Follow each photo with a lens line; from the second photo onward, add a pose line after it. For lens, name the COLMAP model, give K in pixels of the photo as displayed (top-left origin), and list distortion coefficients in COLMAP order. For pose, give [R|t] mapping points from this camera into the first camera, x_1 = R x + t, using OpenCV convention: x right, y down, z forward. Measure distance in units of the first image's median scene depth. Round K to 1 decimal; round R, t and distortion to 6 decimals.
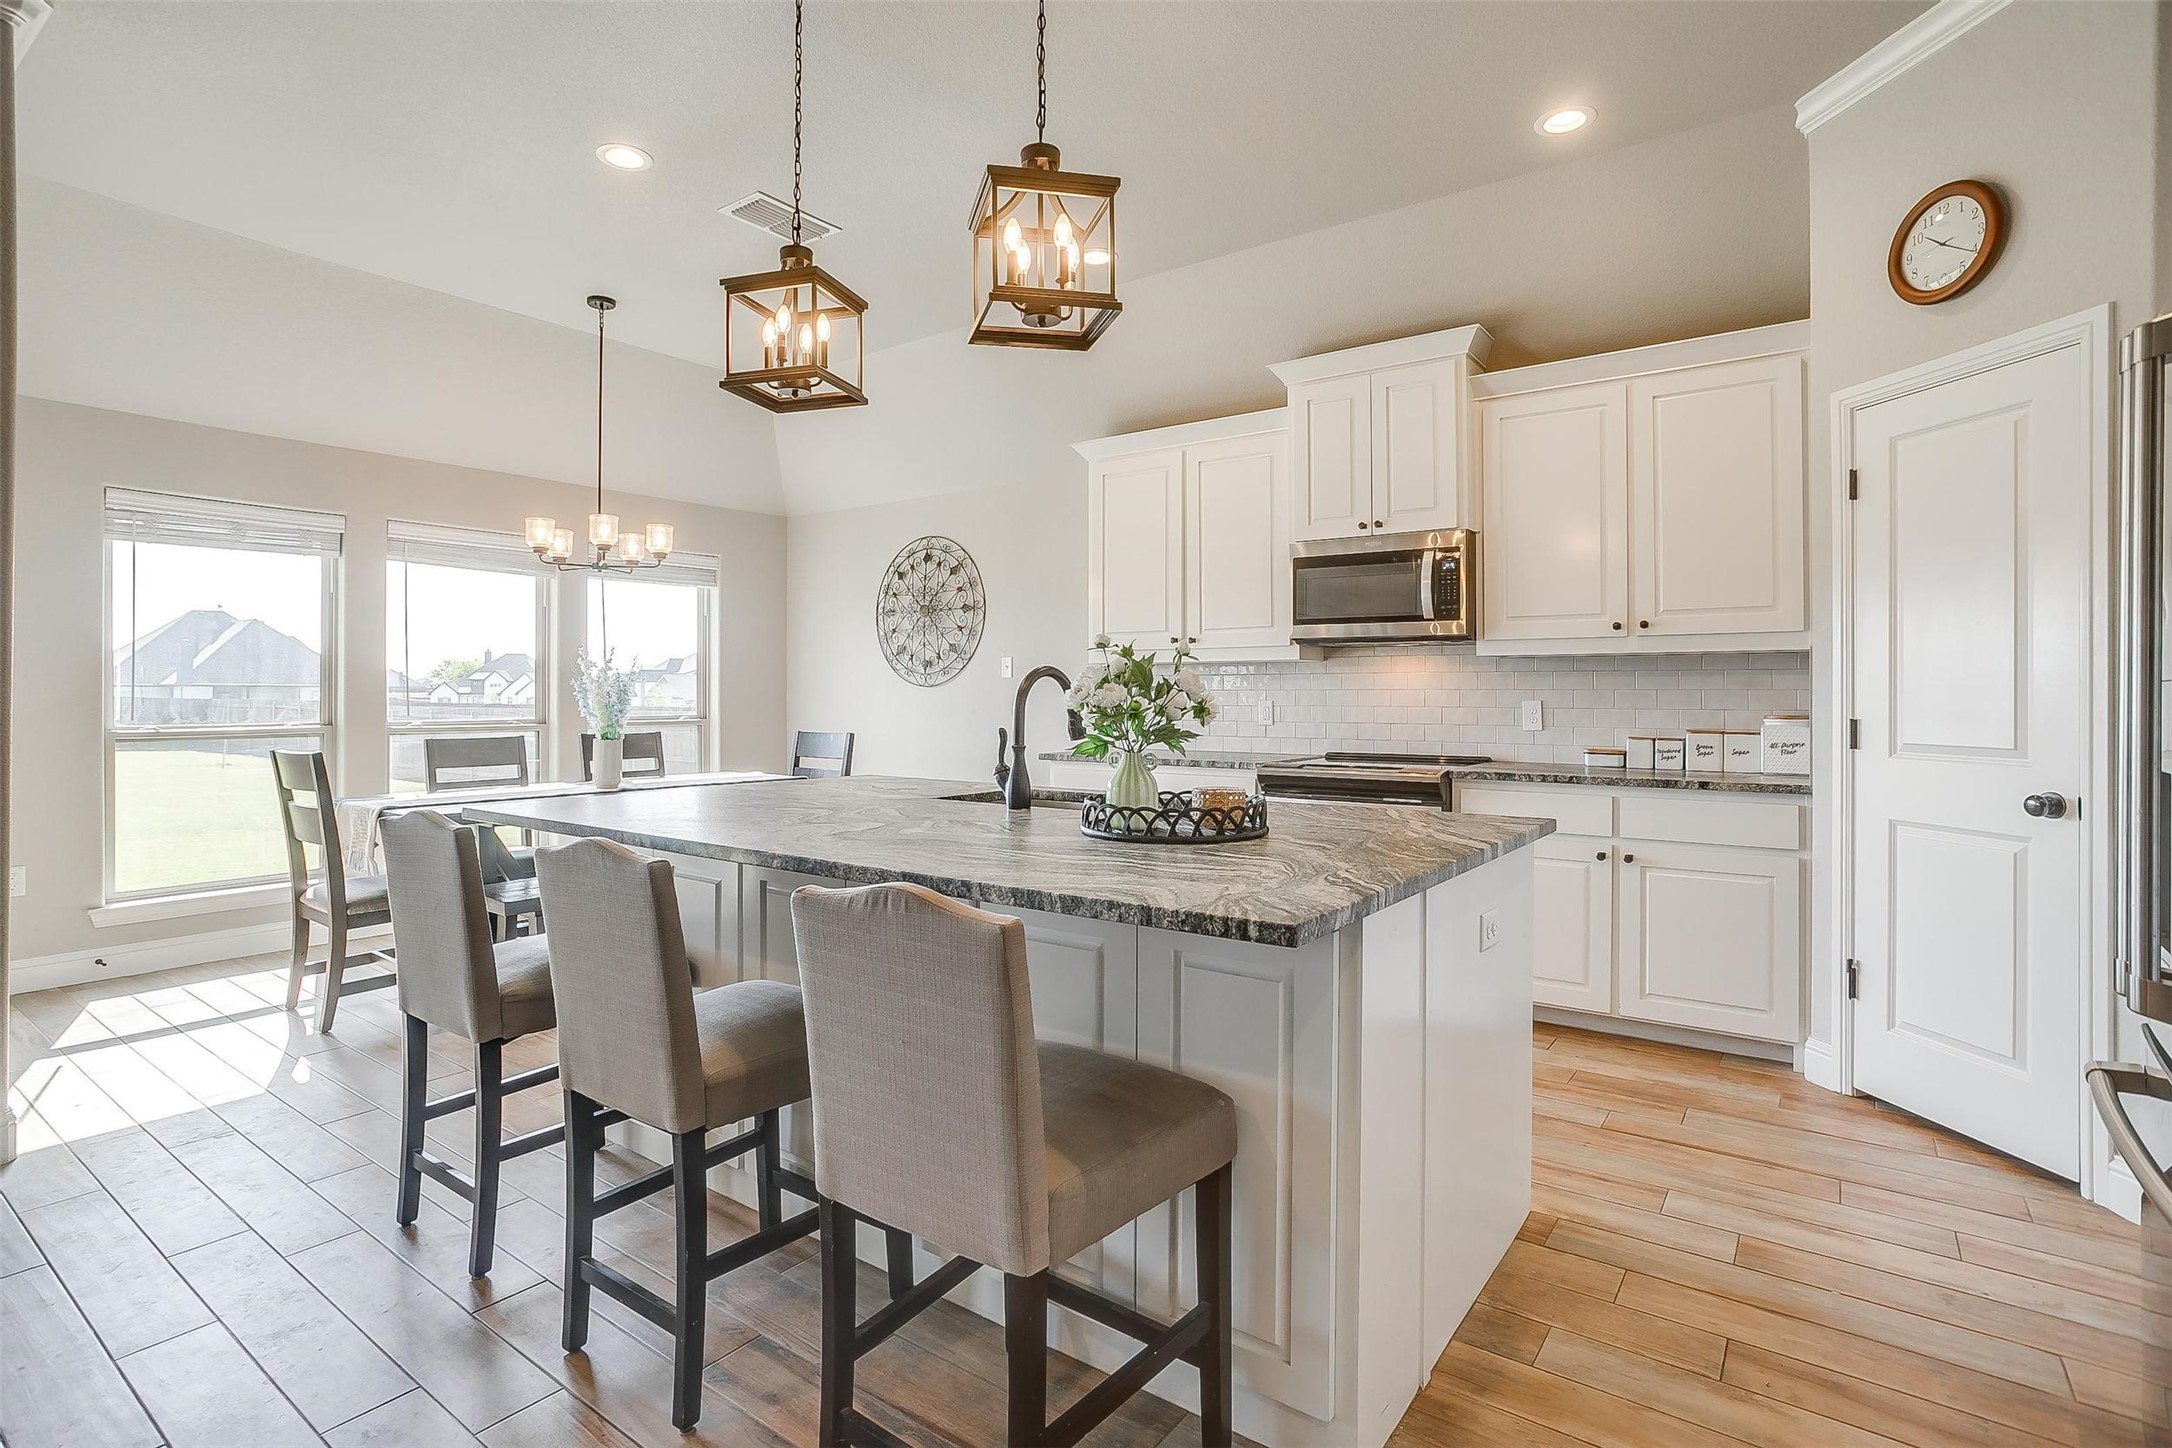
lens RADIAL K [[1068.0, 0, 1063.2], [0, 1068.0, 693.7], [0, 0, 1]] dist [-0.058473, 0.032405]
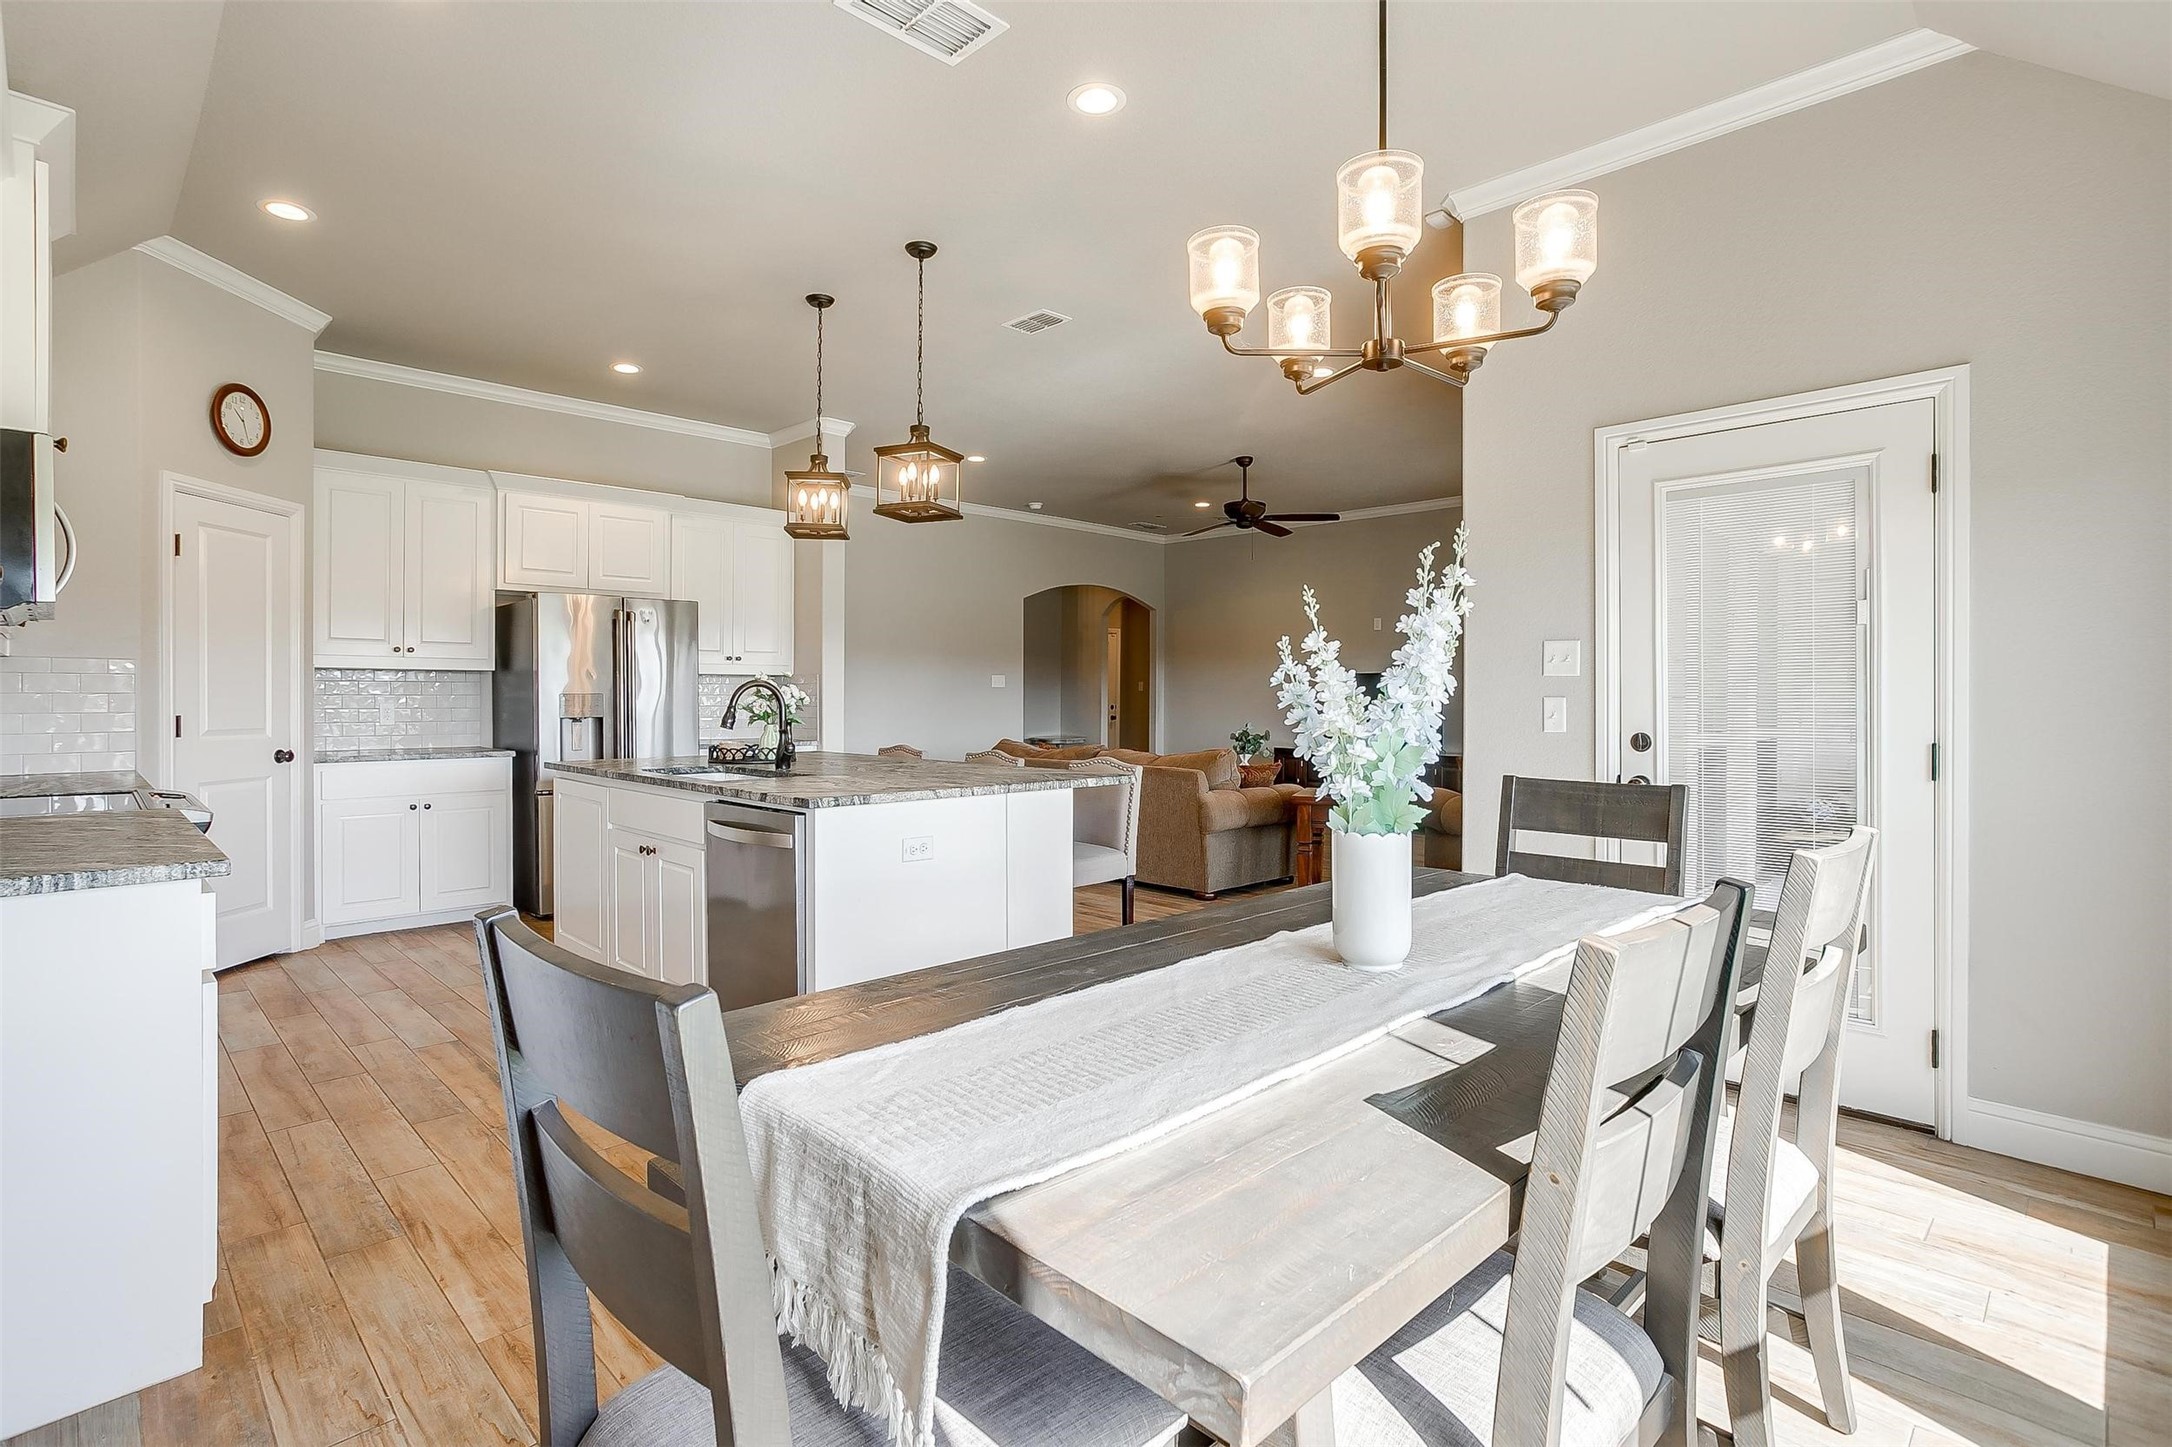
lens RADIAL K [[1062.4, 0, 1058.3], [0, 1062.4, 692.9], [0, 0, 1]] dist [-0.034716, 0.024576]
pose [[-0.986801, -0.002722, 0.161913, -0.454325], [-0.002920, 0.999995, -0.000987, -0.004995], [-0.161909, -0.001447, -0.986805, 1.607927]]
